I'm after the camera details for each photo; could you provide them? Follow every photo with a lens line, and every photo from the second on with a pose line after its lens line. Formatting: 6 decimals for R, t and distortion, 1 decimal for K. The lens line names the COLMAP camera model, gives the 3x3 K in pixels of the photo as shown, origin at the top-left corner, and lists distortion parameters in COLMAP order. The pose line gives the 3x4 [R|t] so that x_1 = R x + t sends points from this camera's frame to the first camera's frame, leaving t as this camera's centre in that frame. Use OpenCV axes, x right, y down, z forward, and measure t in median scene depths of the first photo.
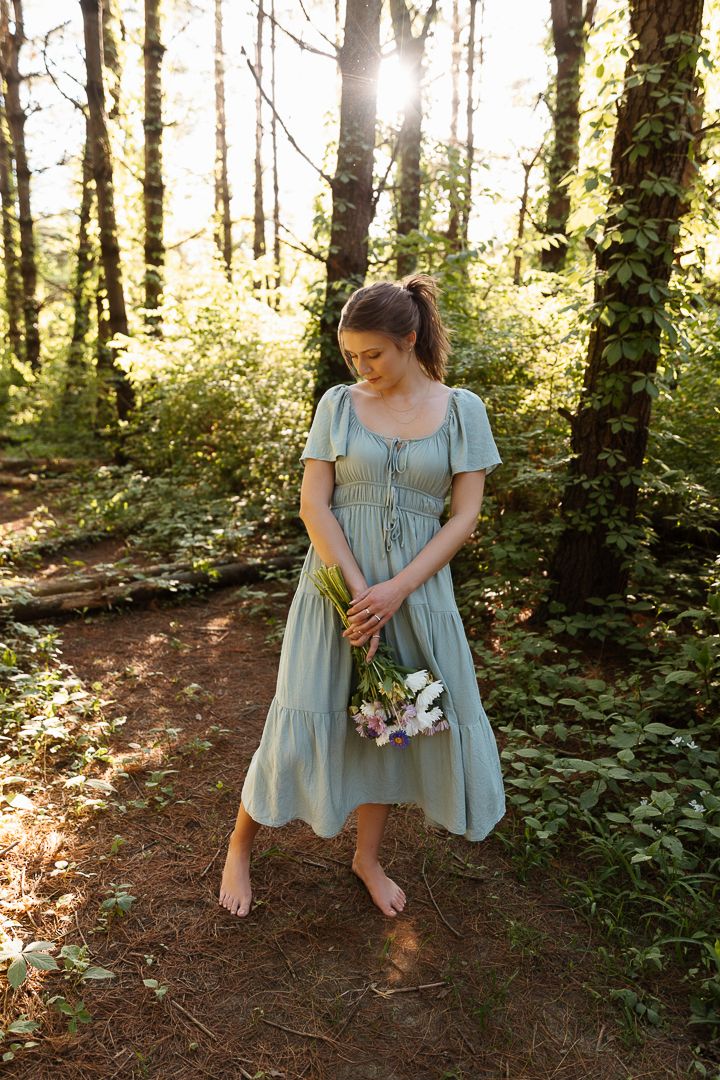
lens RADIAL K [[843.7, 0, 332.9], [0, 843.7, 537.7], [0, 0, 1]] dist [-0.004415, 0.002483]
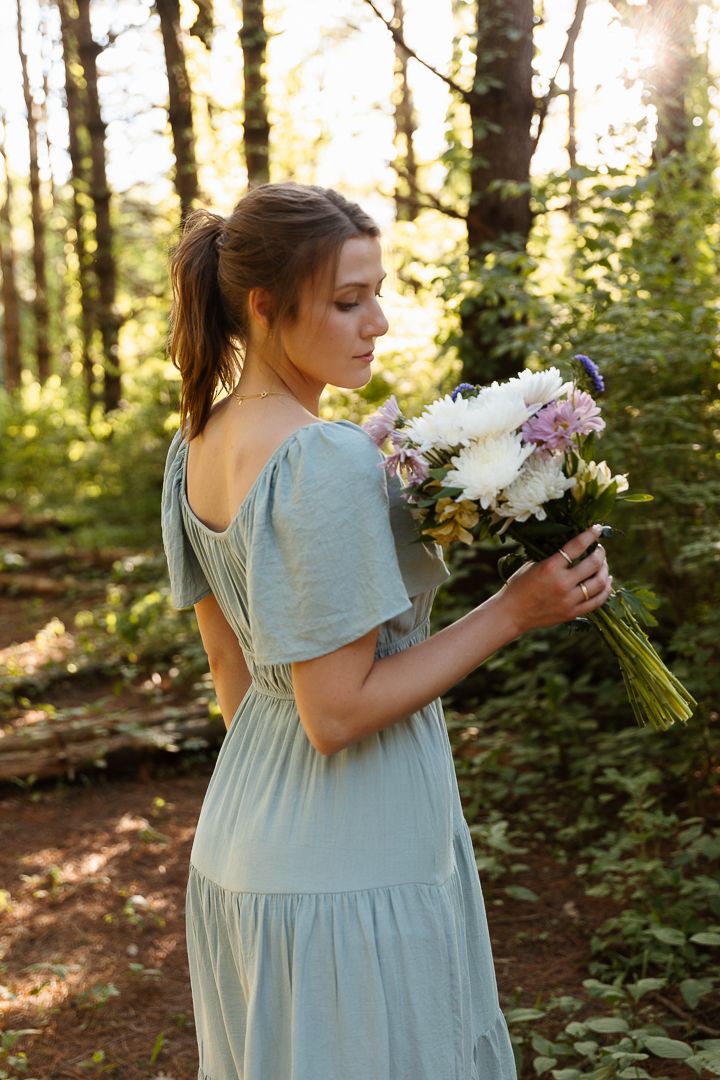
lens RADIAL K [[1384.5, 0, 299.7], [0, 1384.5, 536.1], [0, 0, 1]] dist [0.008421, 0.000000]
pose [[0.969914, -0.042669, -0.239681, 0.111077], [0.019926, 0.995131, -0.096522, 0.003260], [0.242633, 0.088842, 0.966042, -0.000520]]
